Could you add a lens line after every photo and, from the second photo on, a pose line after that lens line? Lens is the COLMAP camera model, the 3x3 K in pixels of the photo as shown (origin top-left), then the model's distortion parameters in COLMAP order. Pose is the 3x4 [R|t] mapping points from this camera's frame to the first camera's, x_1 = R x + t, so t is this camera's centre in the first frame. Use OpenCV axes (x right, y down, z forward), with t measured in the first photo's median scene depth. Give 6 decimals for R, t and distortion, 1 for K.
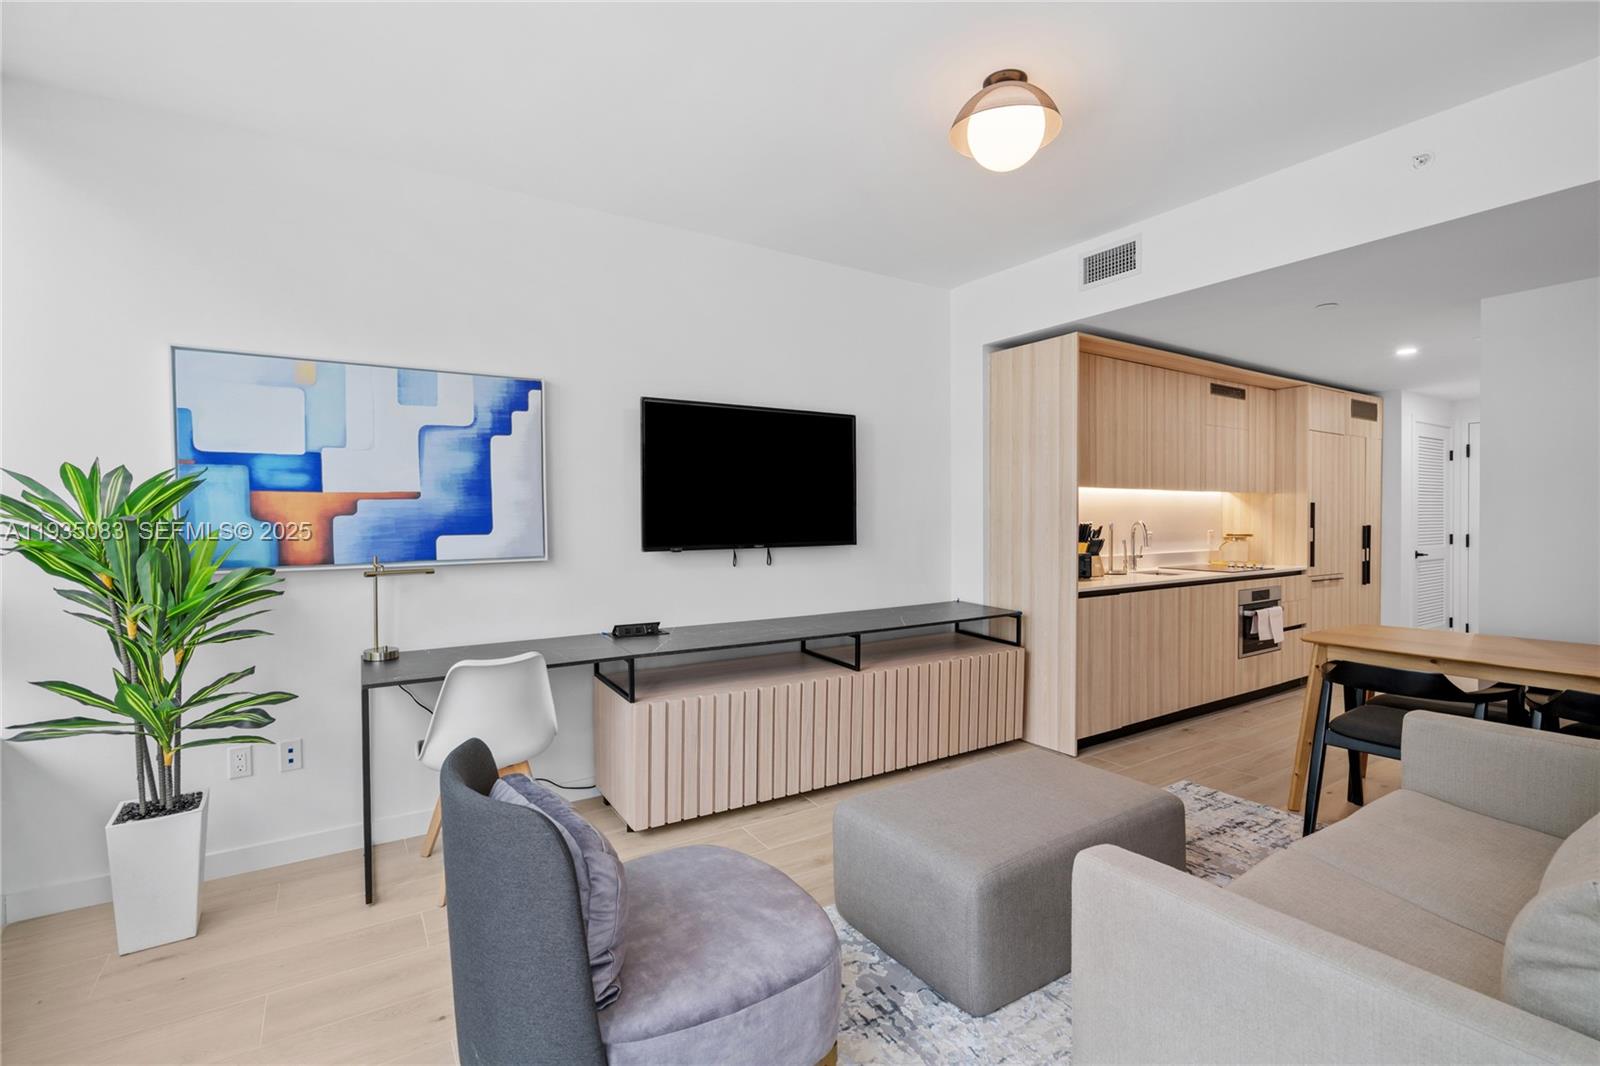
lens RADIAL K [[728.5, 0, 831.1], [0, 728.5, 520.2], [0, 0, 1]] dist [-0.010335, 0.005531]
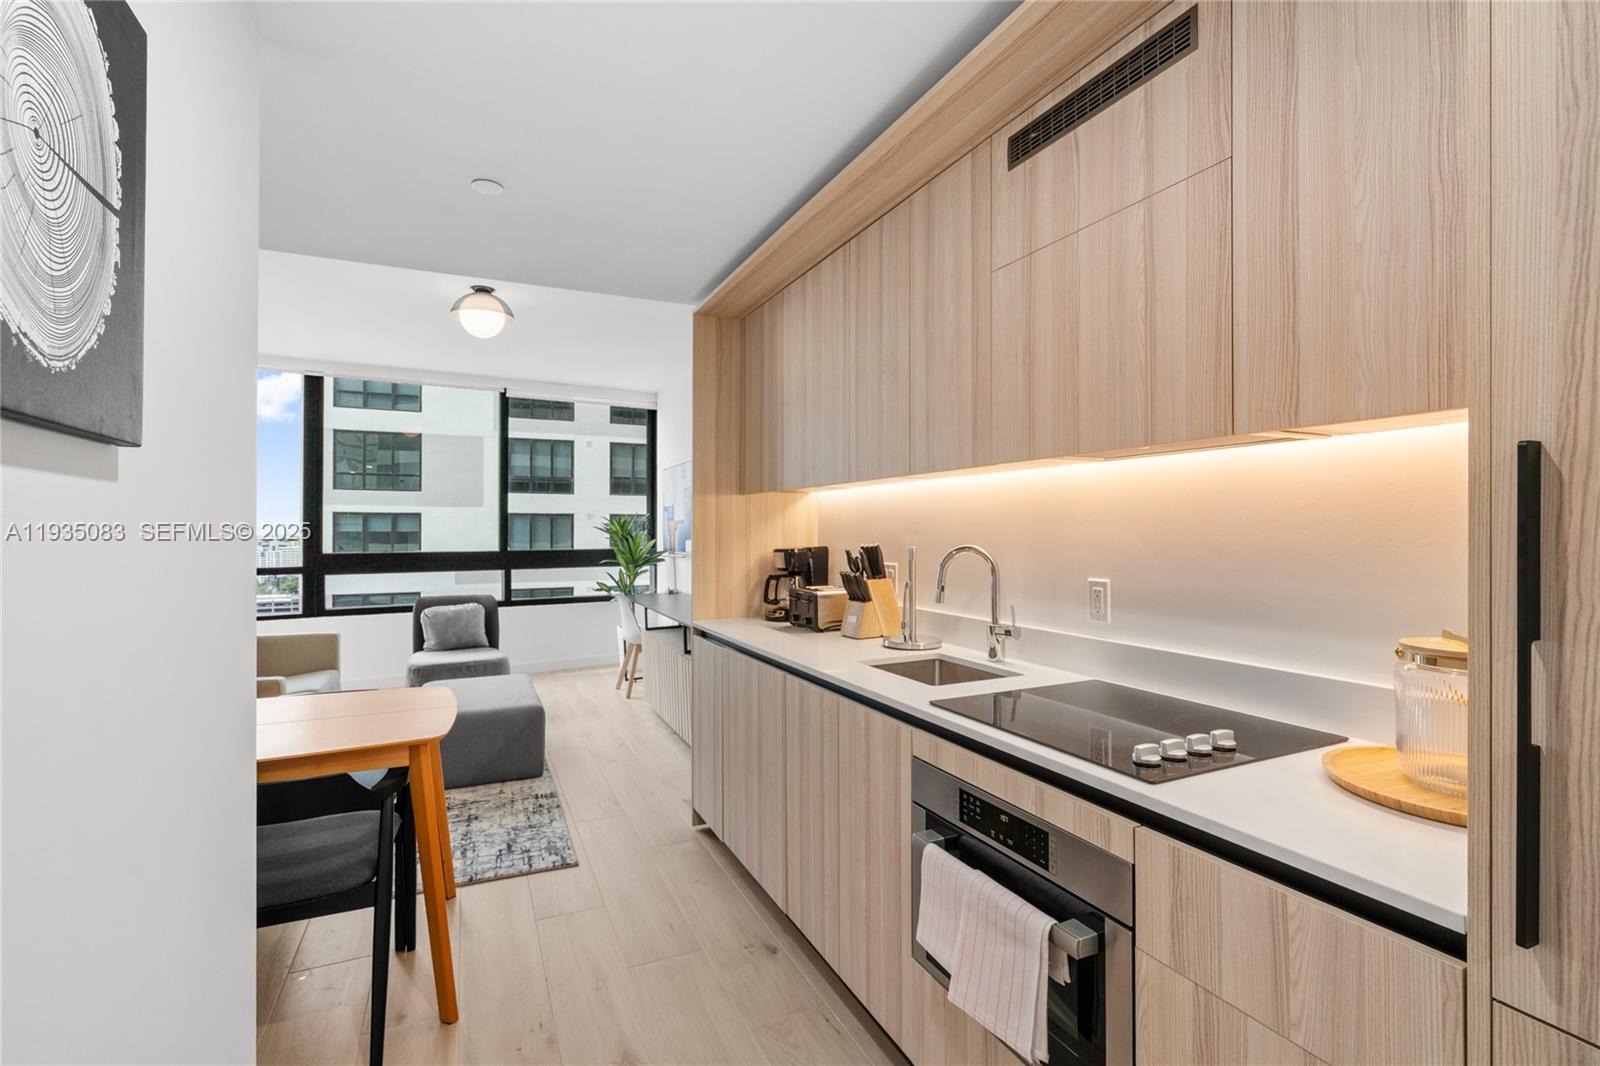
lens RADIAL K [[728.5, 0, 789.4], [0, 728.5, 525.1], [0, 0, 1]] dist [-0.010335, 0.005531]
pose [[-0.172265, -0.004020, -0.985042, 1.072777], [-0.002412, 0.999990, -0.003659, -0.012037], [0.985048, 0.001745, -0.172273, 1.184175]]
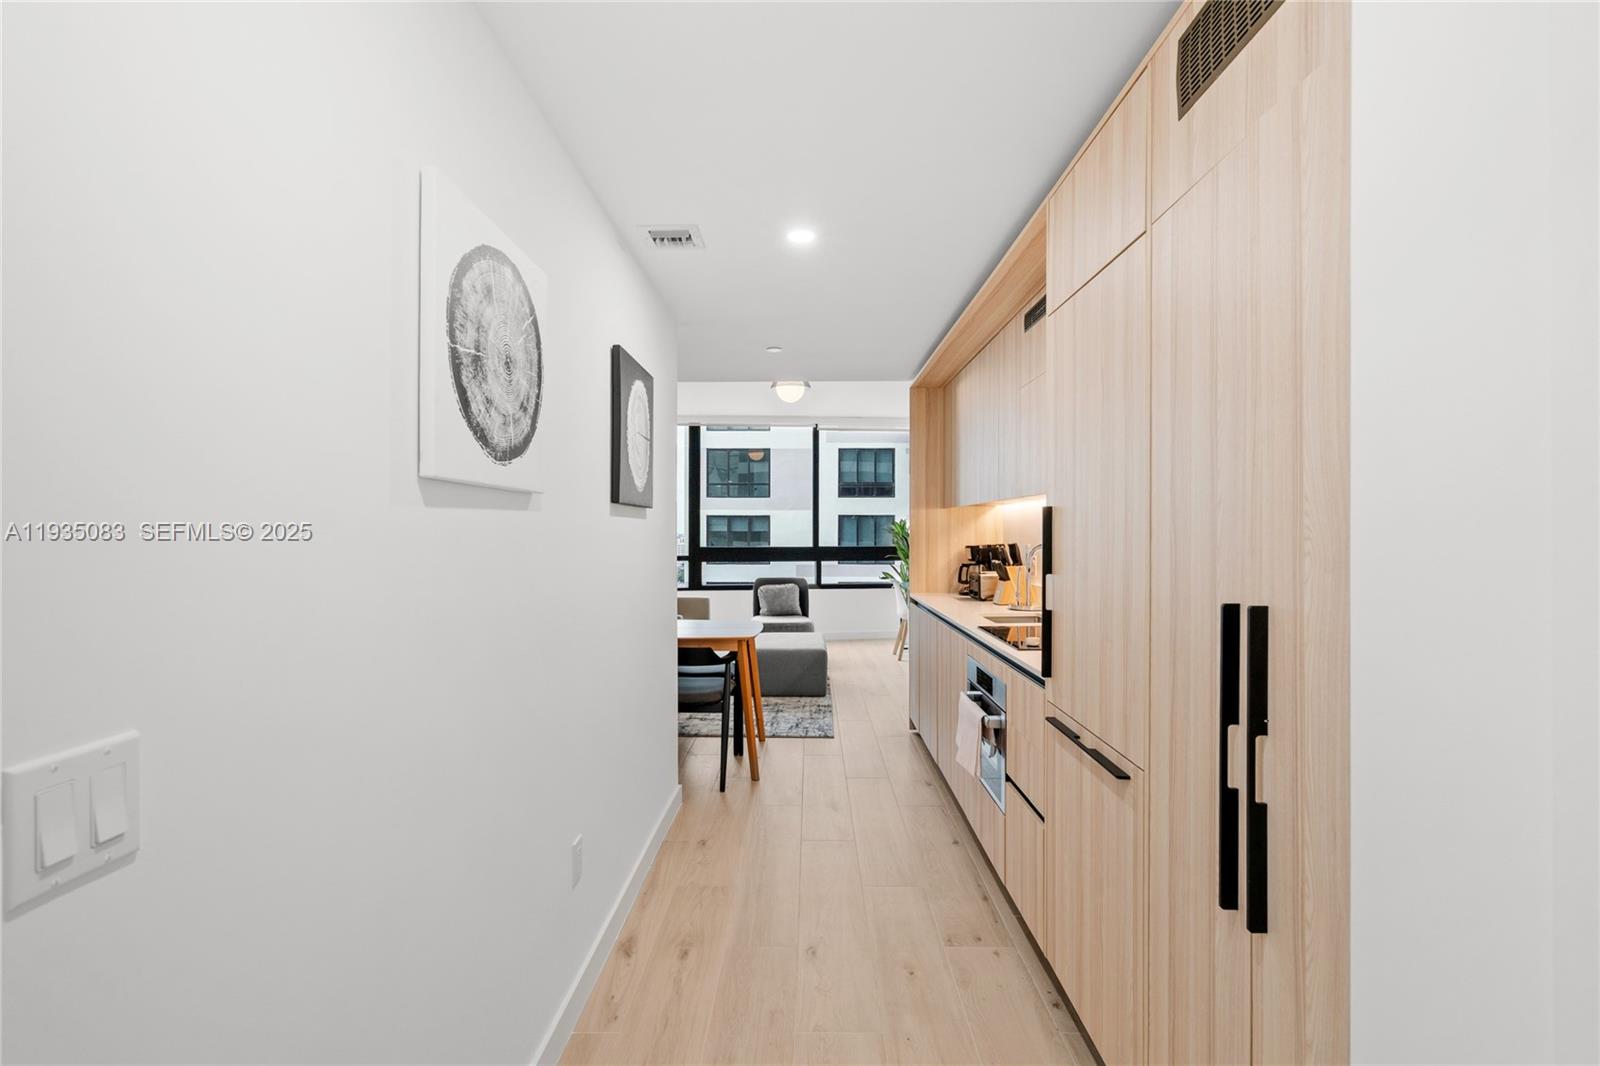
lens RADIAL K [[727.6, 0, 778.4], [0, 727.6, 531.0], [0, 0, 1]] dist [-0.001723, -0.000100]
pose [[-0.594560, 0.003943, -0.804041, 1.387850], [-0.001172, 0.999983, 0.005771, -0.018456], [0.804050, 0.004374, -0.594546, 1.472982]]
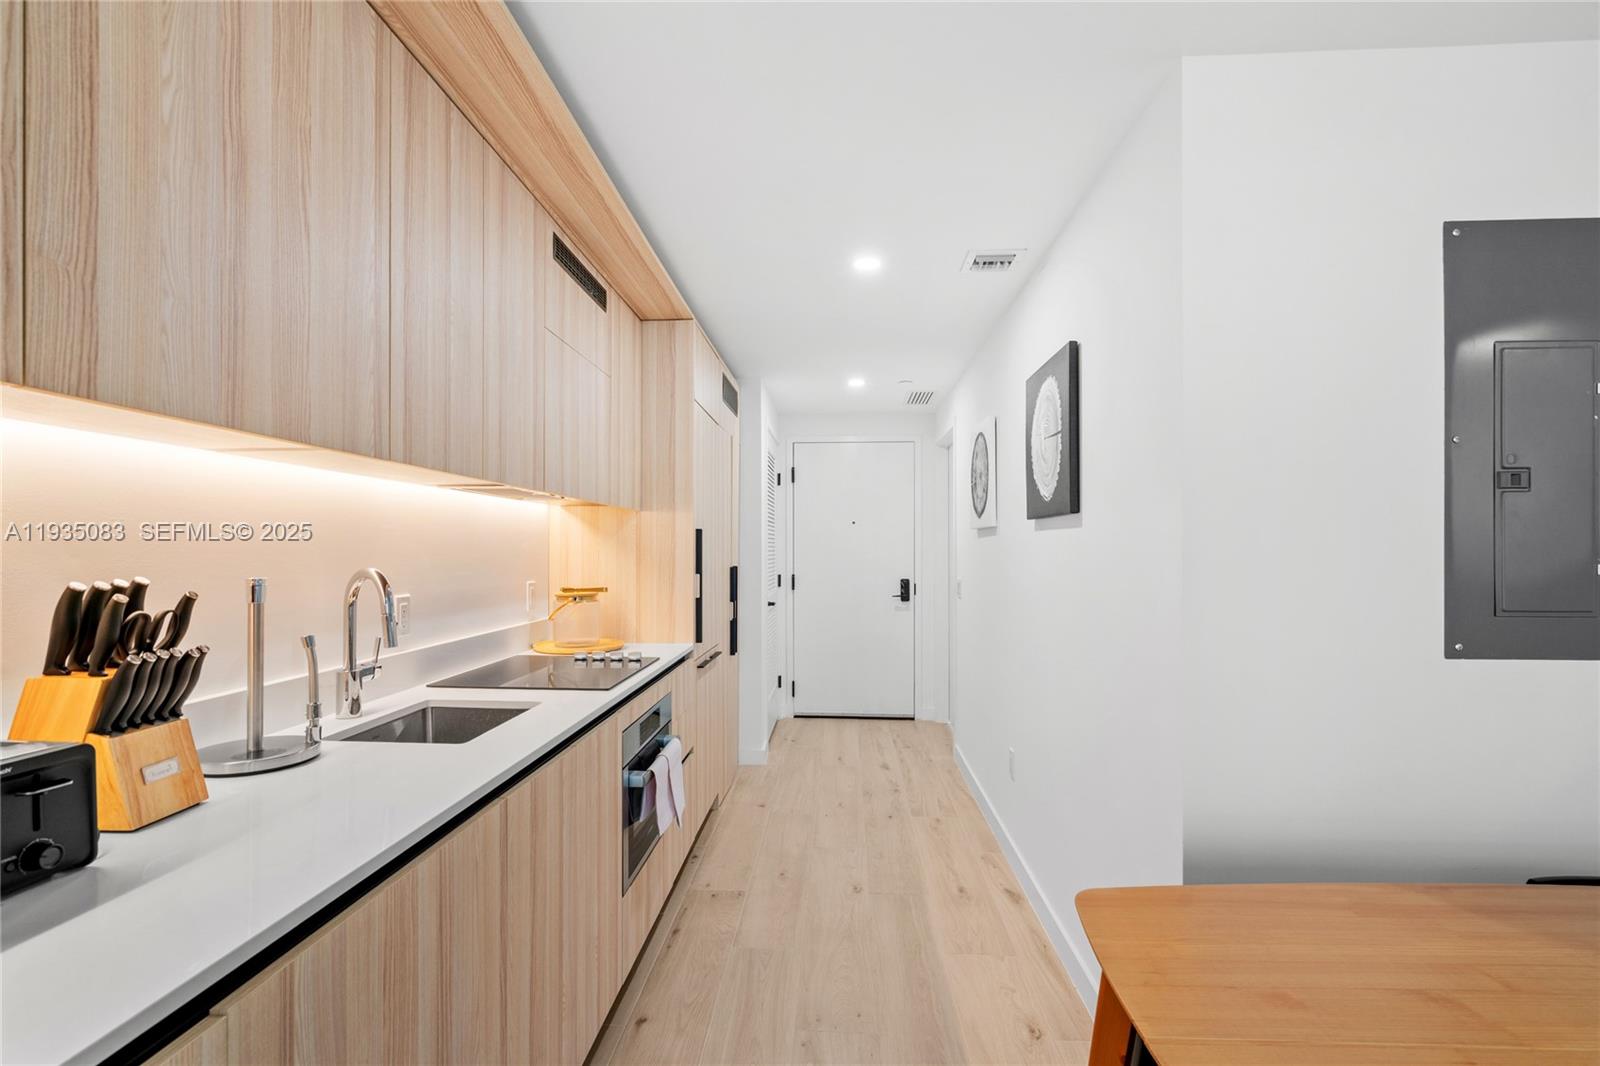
lens RADIAL K [[728.5, 0, 799.0], [0, 728.5, 551.2], [0, 0, 1]] dist [-0.010335, 0.005531]
pose [[0.608502, 0.002603, 0.793548, 0.344126], [0.000904, 0.999992, -0.003973, -0.006362], [-0.793552, 0.003134, 0.608494, 0.786894]]
